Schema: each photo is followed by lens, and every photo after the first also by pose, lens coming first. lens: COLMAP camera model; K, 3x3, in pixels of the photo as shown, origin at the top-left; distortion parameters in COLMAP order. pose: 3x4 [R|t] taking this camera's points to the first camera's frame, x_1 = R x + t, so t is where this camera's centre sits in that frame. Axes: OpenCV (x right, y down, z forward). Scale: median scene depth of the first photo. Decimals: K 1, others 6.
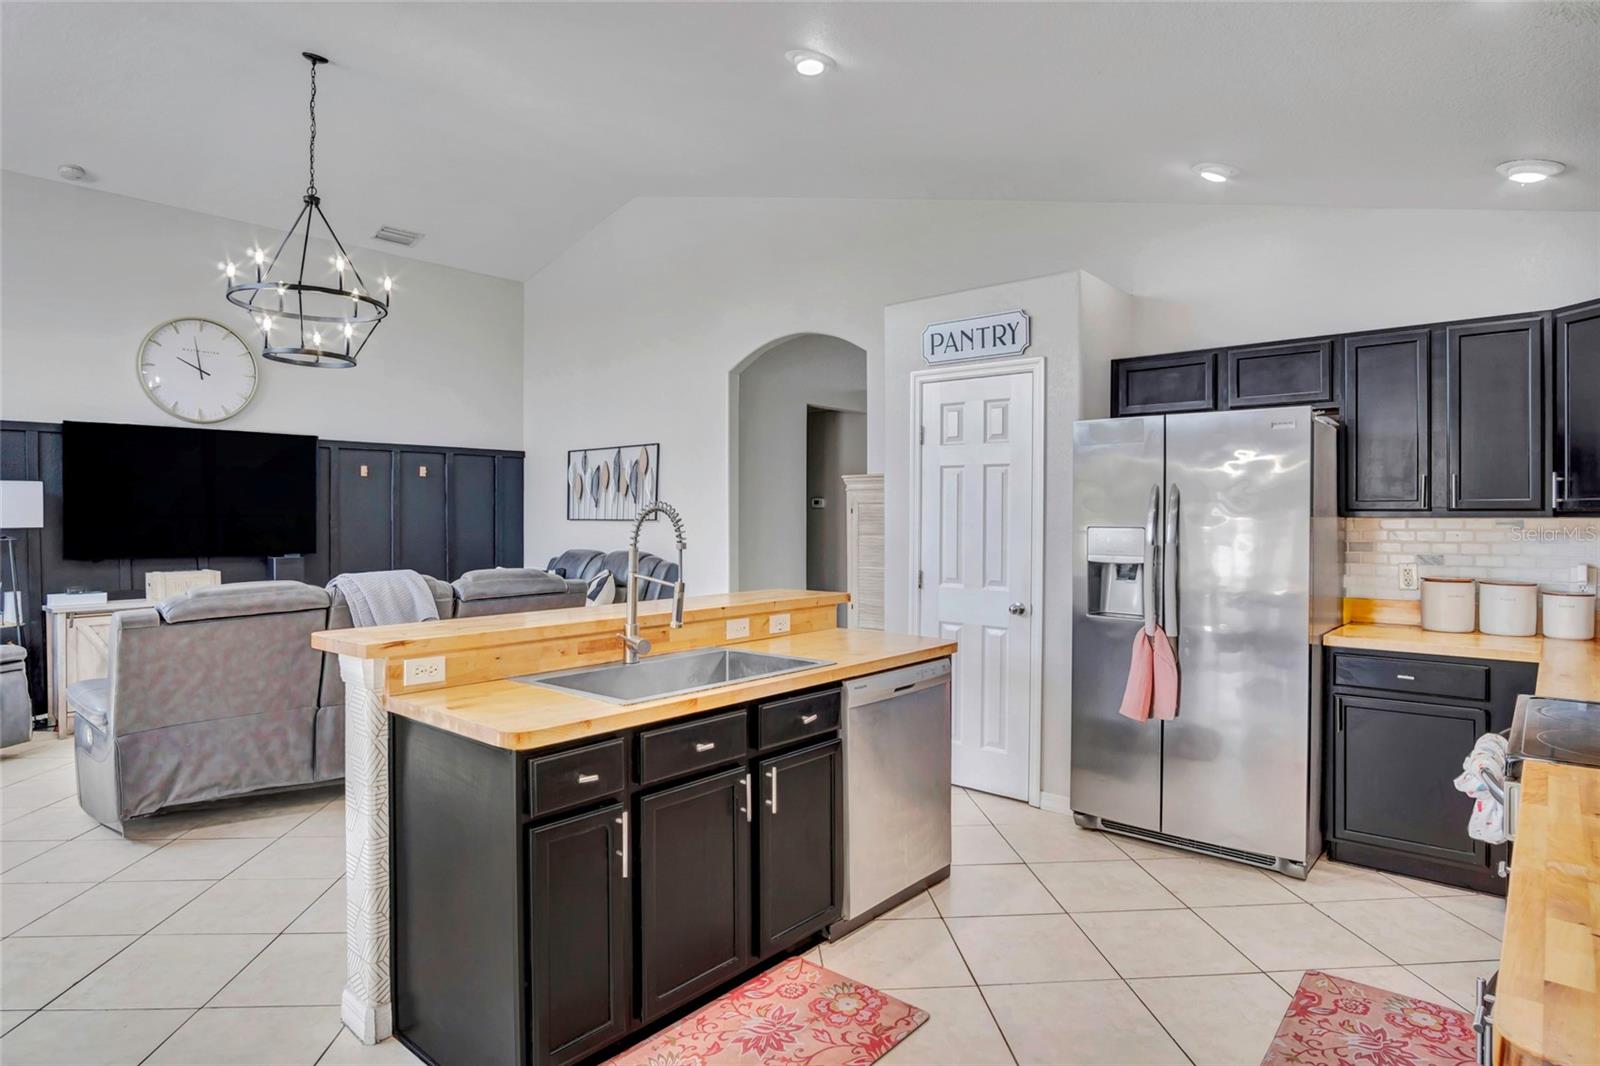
lens RADIAL K [[883.3, 0, 788.7], [0, 883.3, 524.2], [0, 0, 1]] dist [-0.043163, 0.013730]
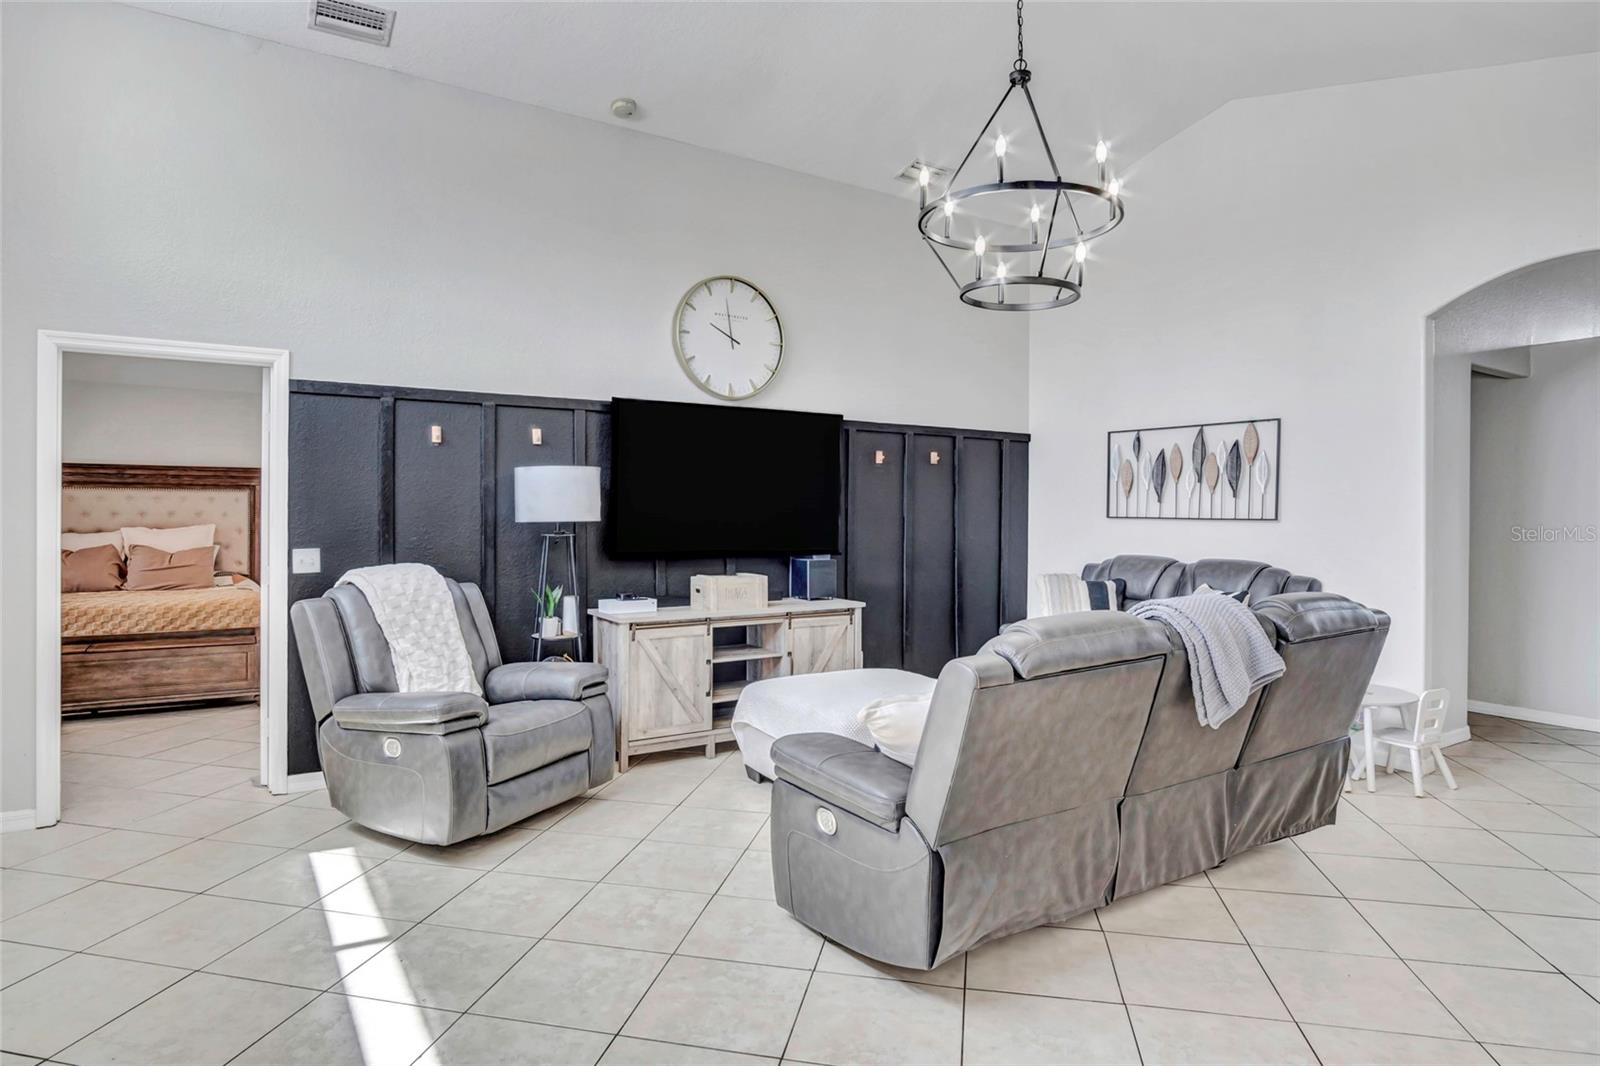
lens RADIAL K [[883.3, 0, 788.7], [0, 883.3, 524.2], [0, 0, 1]] dist [-0.043163, 0.013730]
pose [[0.964506, 0.012656, -0.263757, -0.423347], [-0.011096, 0.999911, 0.007404, -0.001924], [0.263827, -0.004215, 0.964561, 0.192468]]
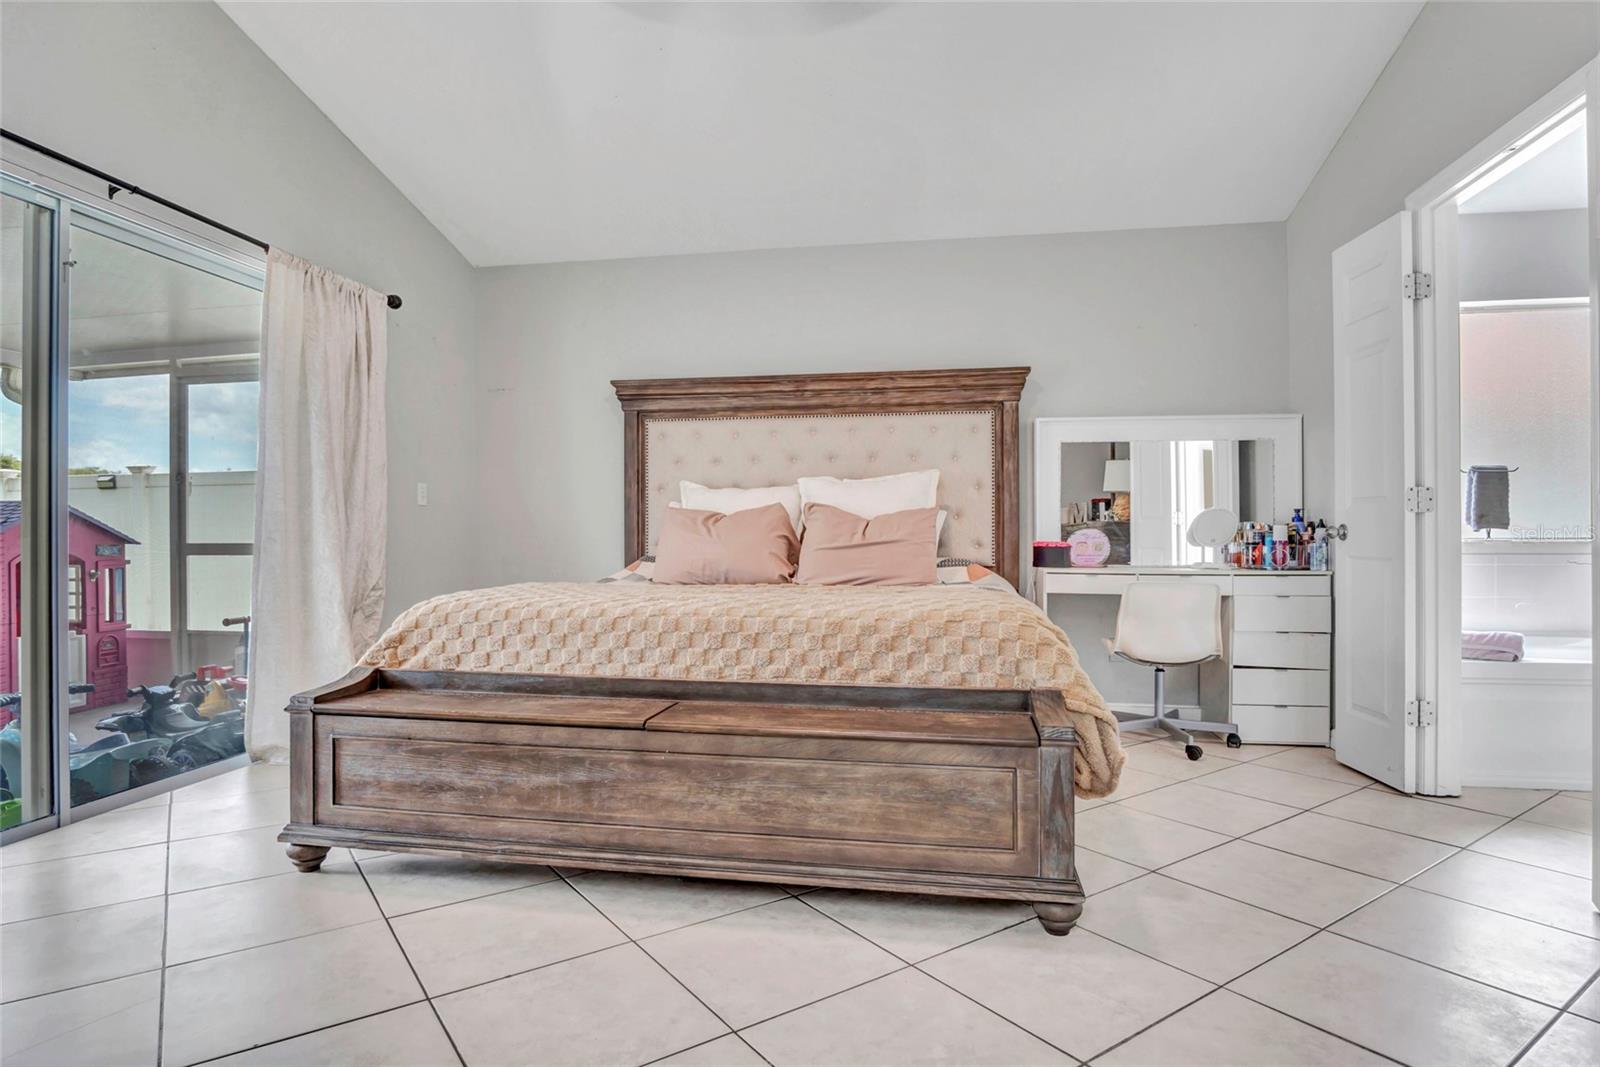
lens RADIAL K [[883.3, 0, 788.7], [0, 883.3, 524.7], [0, 0, 1]] dist [-0.043163, 0.013730]
pose [[0.518293, -0.008551, -0.855160, -1.056803], [-0.002330, 0.999932, -0.011411, 0.071018], [0.855200, 0.007907, 0.518238, 0.755336]]
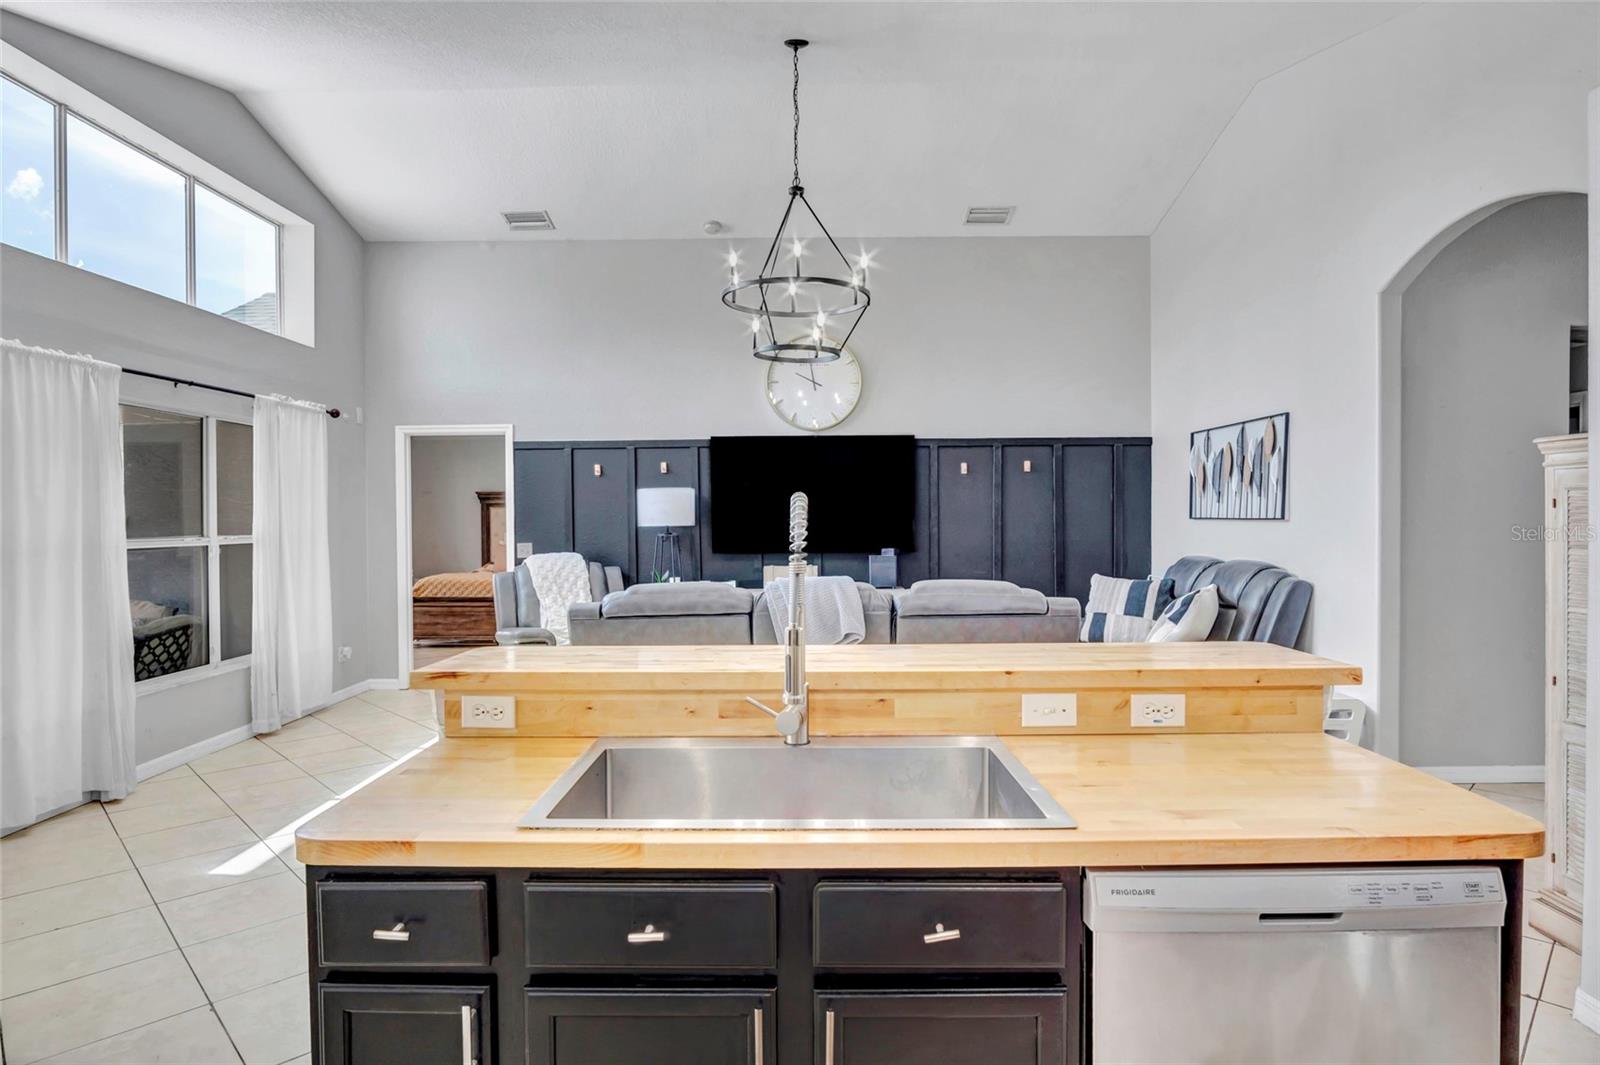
lens RADIAL K [[872.7, 0, 793.0], [0, 872.7, 527.1], [0, 0, 1]] dist [-0.031140, 0.000938]
pose [[0.657323, 0.006122, -0.753584, 0.141359], [-0.001869, 0.999977, 0.006493, -0.002207], [0.753607, -0.002860, 0.657319, 0.275828]]
